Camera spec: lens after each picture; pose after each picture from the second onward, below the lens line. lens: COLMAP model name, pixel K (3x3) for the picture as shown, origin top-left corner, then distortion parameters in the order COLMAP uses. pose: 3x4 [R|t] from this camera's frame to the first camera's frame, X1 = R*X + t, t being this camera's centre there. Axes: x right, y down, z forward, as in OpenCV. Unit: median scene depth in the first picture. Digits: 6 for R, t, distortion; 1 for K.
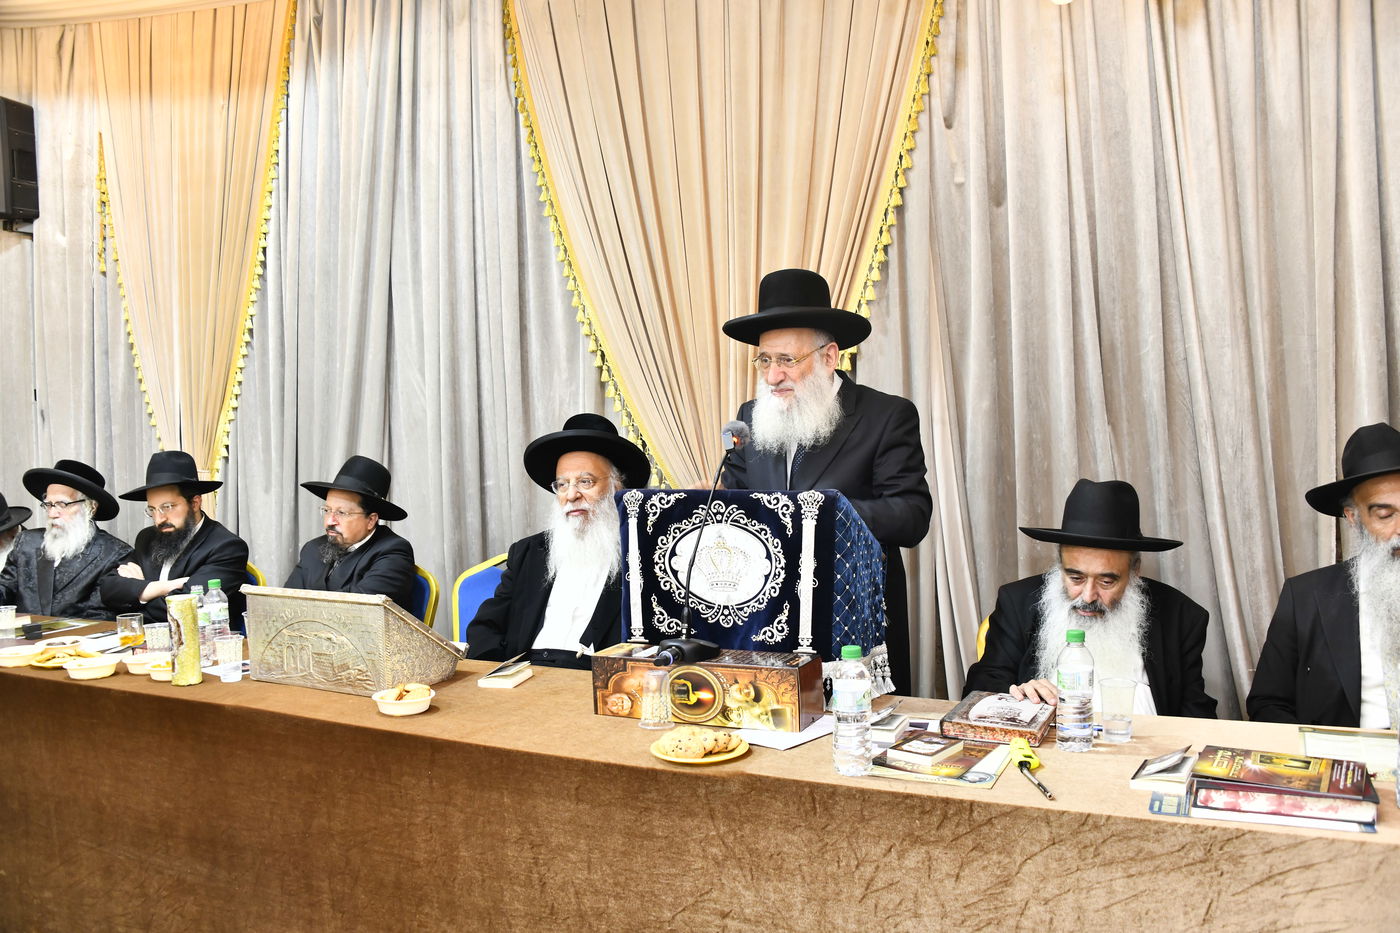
lens RADIAL K [[1116.4, 0, 702.5], [0, 1116.4, 494.8], [0, 0, 1]] dist [-0.149360, 0.075565]
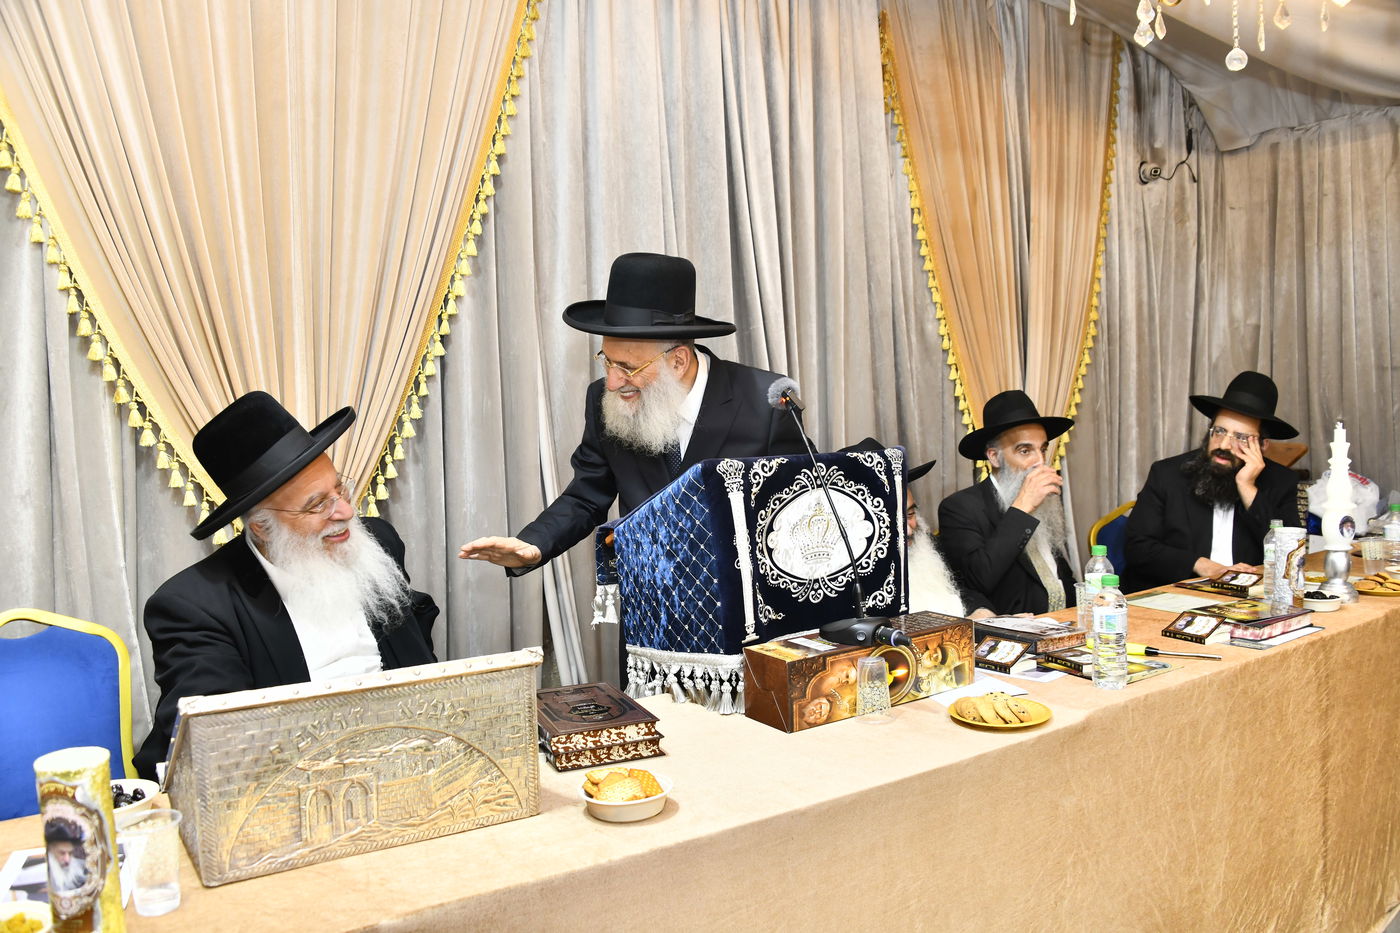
lens RADIAL K [[1098.2, 0, 709.6], [0, 1098.2, 479.4], [0, 0, 1]] dist [-0.133483, 0.048137]
pose [[0.490502, -0.058138, 0.869499, -0.697835], [0.069118, 0.997224, 0.027688, -0.010645], [-0.868695, 0.046517, 0.493159, 0.558433]]
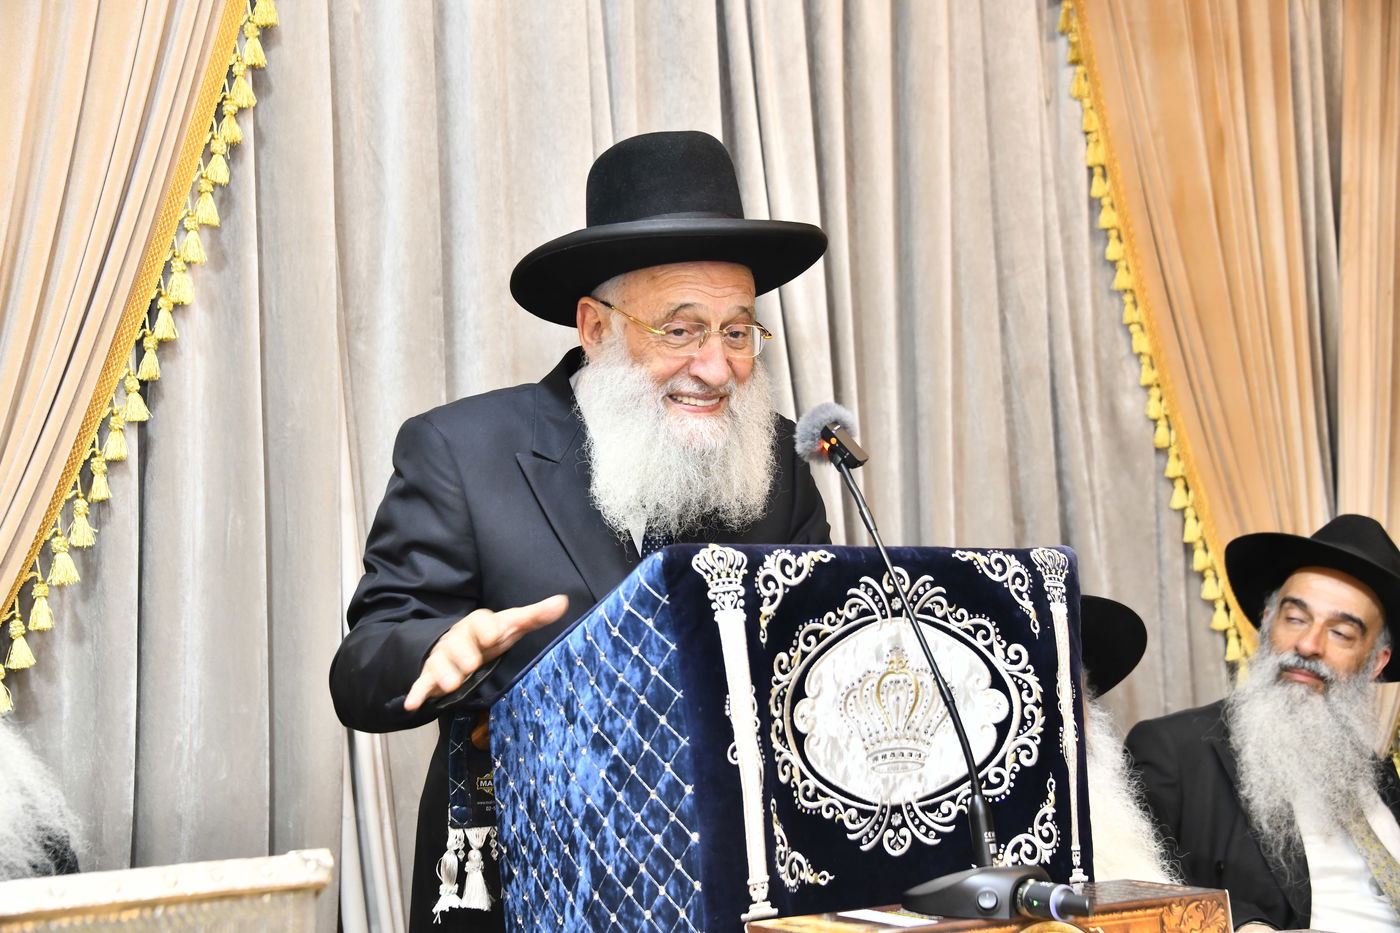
lens RADIAL K [[2210.0, 0, 695.7], [0, 2210.0, 489.9], [0, 0, 1]] dist [0.317620, 0.000000]
pose [[0.489464, 0.067919, 0.869375, -0.708812], [0.068254, 0.990920, -0.115842, 0.063841], [-0.869348, 0.116039, 0.480383, 0.552265]]
